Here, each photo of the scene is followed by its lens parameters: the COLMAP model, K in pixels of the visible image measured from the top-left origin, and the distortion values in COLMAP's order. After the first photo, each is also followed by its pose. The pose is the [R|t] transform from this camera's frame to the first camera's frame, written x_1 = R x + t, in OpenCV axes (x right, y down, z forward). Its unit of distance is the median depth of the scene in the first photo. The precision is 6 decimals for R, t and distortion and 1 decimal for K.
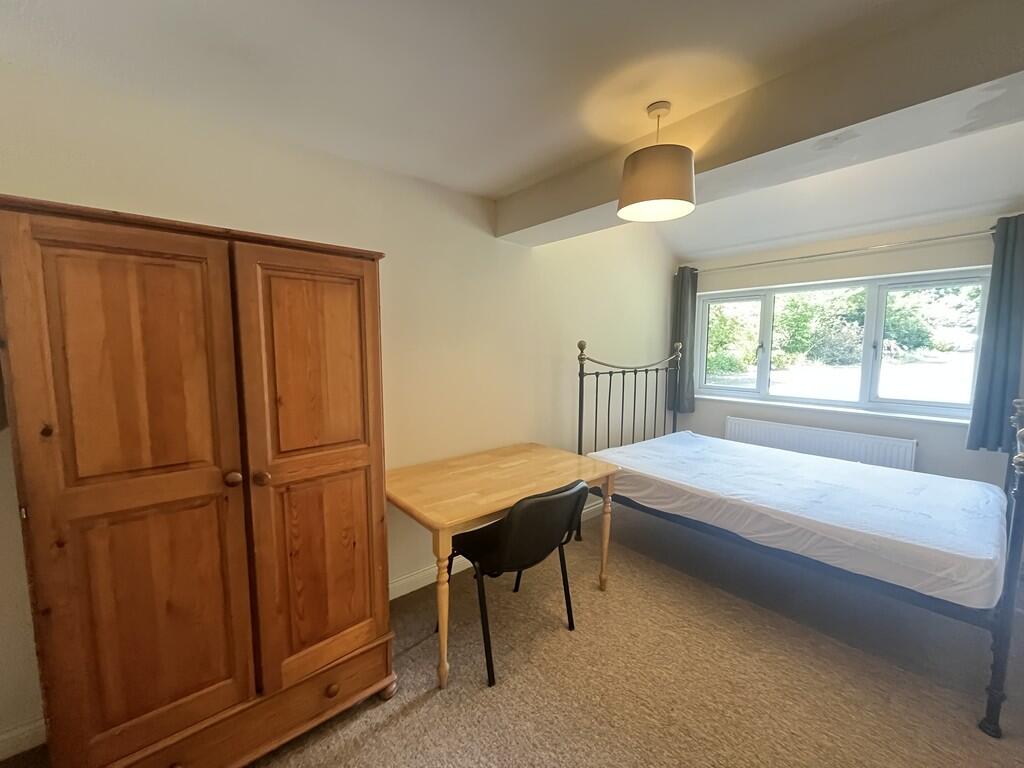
lens RADIAL K [[412.8, 0, 509.1], [0, 412.8, 384.0], [0, 0, 1]] dist [-0.005502, 0.001470]
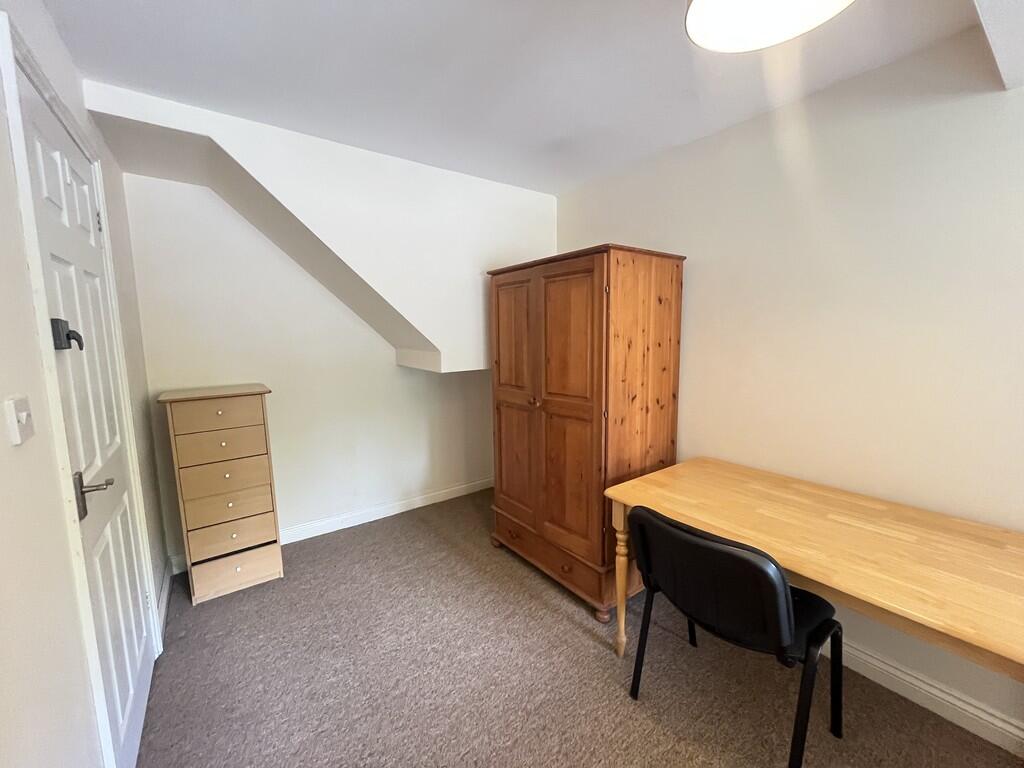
lens RADIAL K [[412.8, 0, 507.9], [0, 412.8, 385.0], [0, 0, 1]] dist [-0.005502, 0.001470]
pose [[-0.089035, 0.118986, -0.988896, 0.943080], [-0.077090, 0.989038, 0.125943, -0.048569], [0.993041, 0.087447, -0.078886, 0.874941]]
